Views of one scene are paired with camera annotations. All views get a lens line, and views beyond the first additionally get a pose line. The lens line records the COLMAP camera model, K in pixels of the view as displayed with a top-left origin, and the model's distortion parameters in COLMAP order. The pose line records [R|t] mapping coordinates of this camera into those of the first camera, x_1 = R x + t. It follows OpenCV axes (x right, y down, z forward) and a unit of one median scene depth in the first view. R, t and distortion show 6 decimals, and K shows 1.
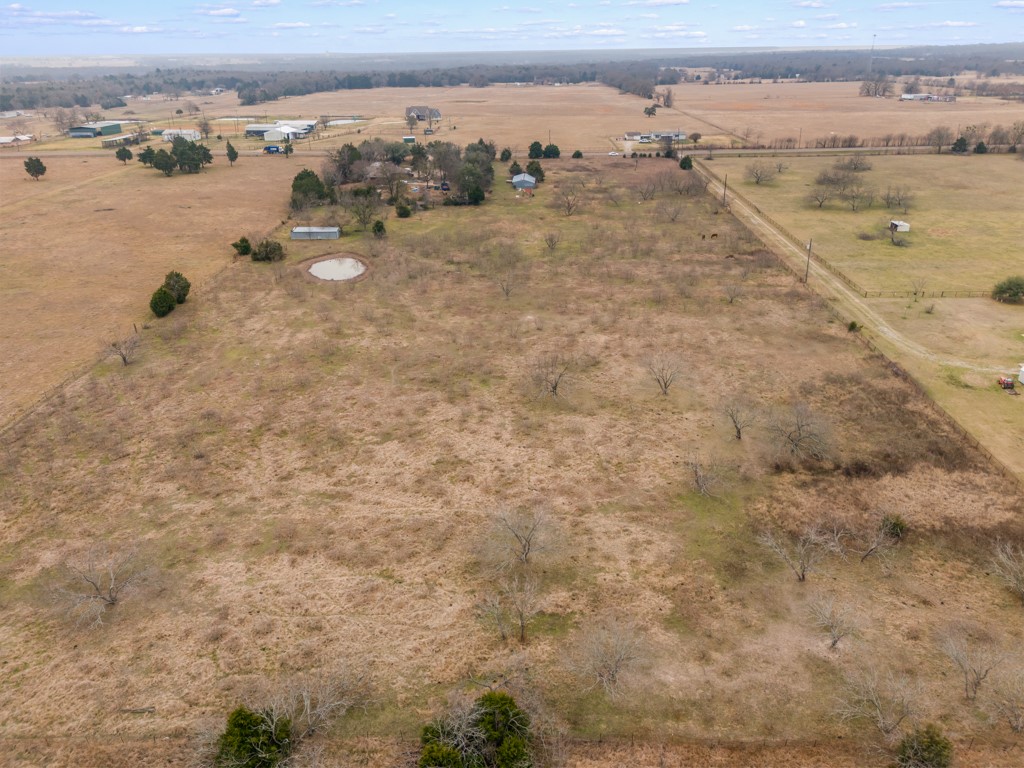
lens RADIAL K [[756.2, 0, 514.9], [0, 756.2, 368.7], [0, 0, 1]] dist [0.092322, -0.094105]
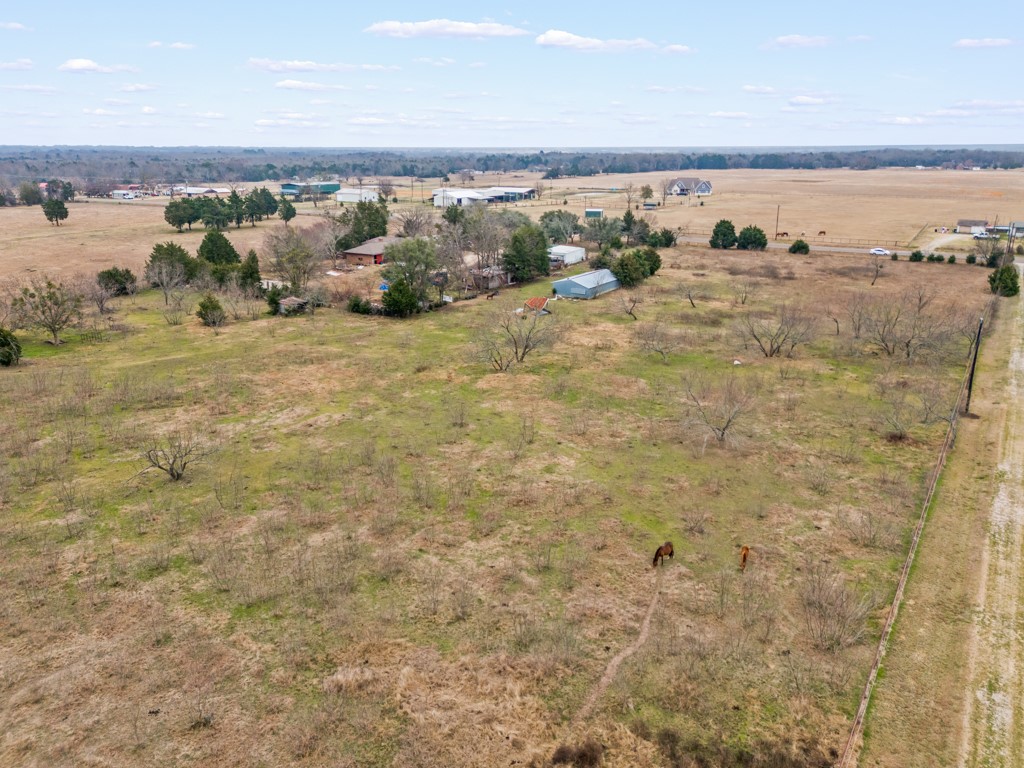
lens RADIAL K [[756.2, 0, 514.9], [0, 756.2, 368.7], [0, 0, 1]] dist [0.092322, -0.094105]
pose [[0.862467, 0.153744, -0.482196, 0.591837], [-0.205511, 0.977048, -0.056058, -0.391016], [0.462511, 0.147444, 0.874268, 1.391297]]
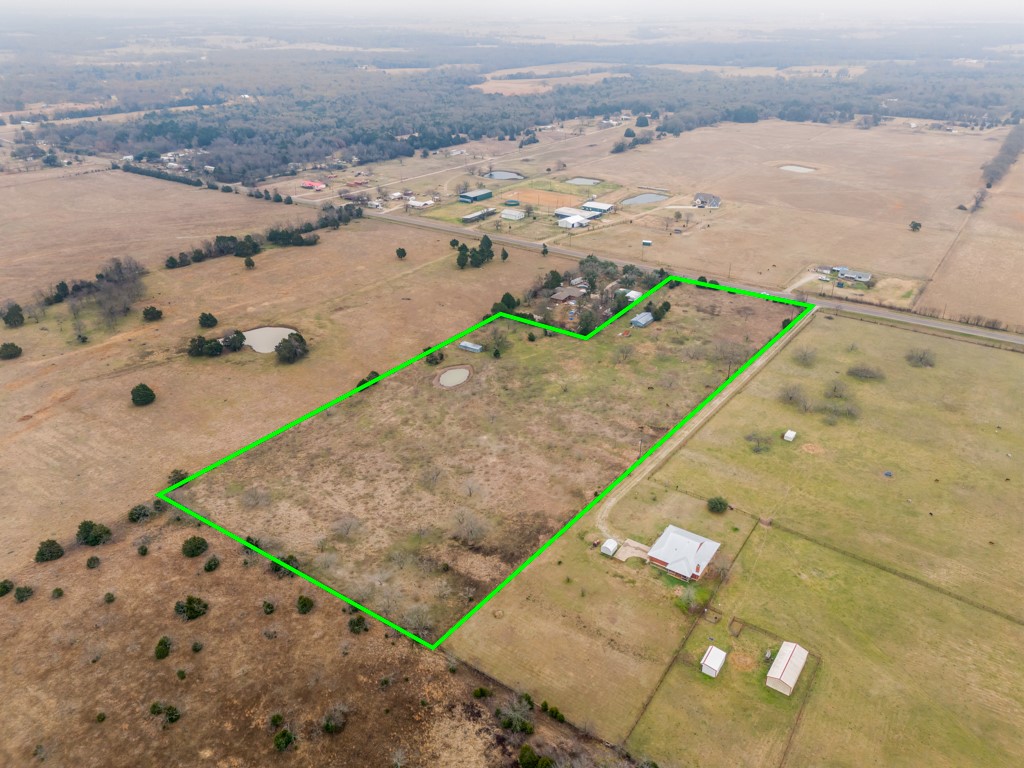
lens RADIAL K [[756.2, 0, 514.9], [0, 756.2, 368.7], [0, 0, 1]] dist [0.092322, -0.094105]
pose [[0.830043, 0.256194, -0.495372, 1.473030], [-0.227764, 0.966514, 0.118218, -0.708392], [0.509070, 0.014702, 0.860599, -1.062351]]
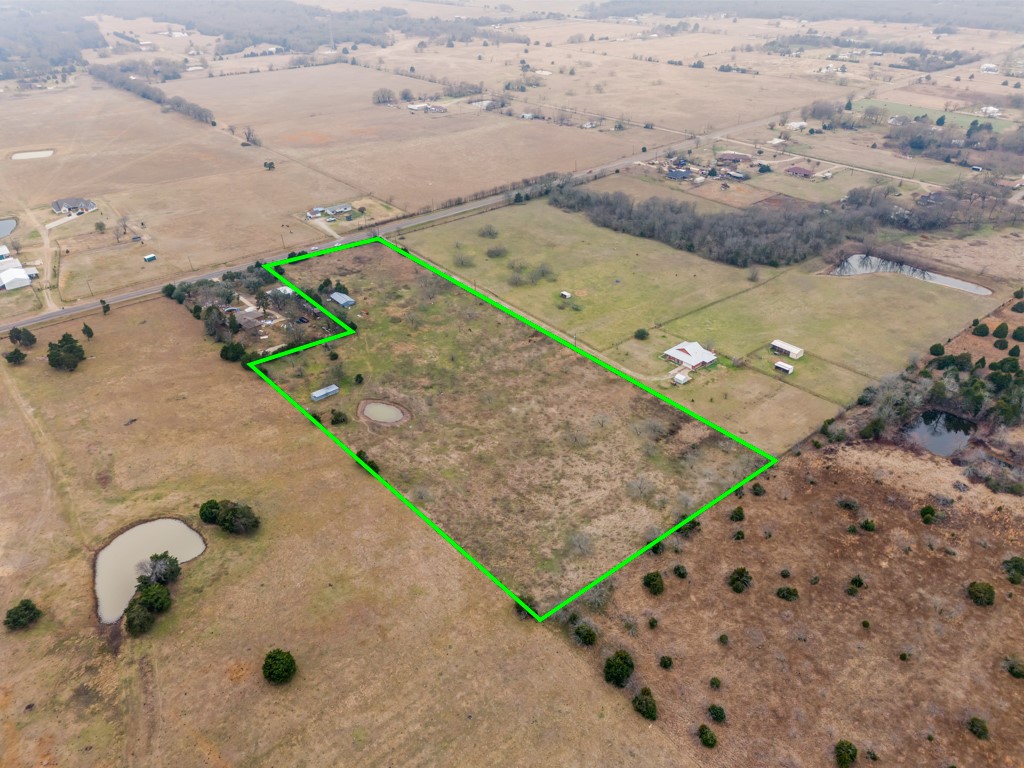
lens RADIAL K [[756.2, 0, 514.9], [0, 756.2, 368.7], [0, 0, 1]] dist [0.092322, -0.094105]
pose [[0.751242, -0.326053, 0.573869, -1.704397], [0.253759, 0.945315, 0.204904, -0.887135], [-0.609296, -0.008308, 0.792899, -1.125102]]
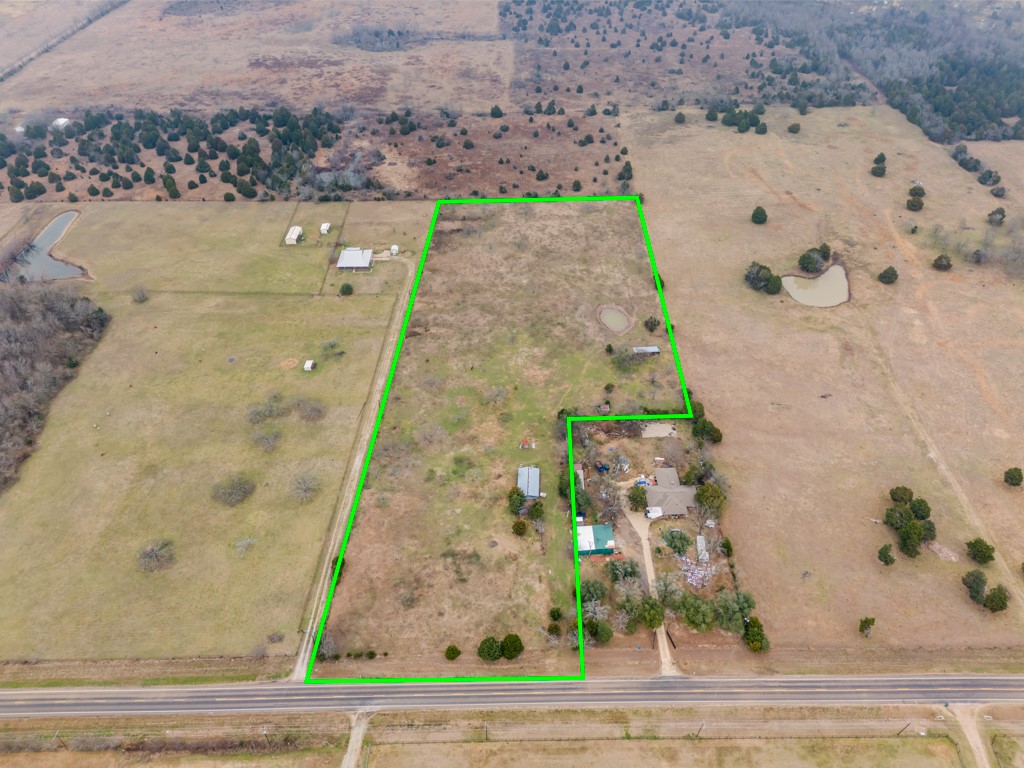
lens RADIAL K [[756.2, 0, 514.9], [0, 756.2, 368.7], [0, 0, 1]] dist [0.092322, -0.094105]
pose [[-0.999554, 0.025324, 0.015853, 0.025780], [0.025883, 0.468956, 0.882842, -3.249210], [0.014923, 0.882858, -0.469402, 3.522786]]
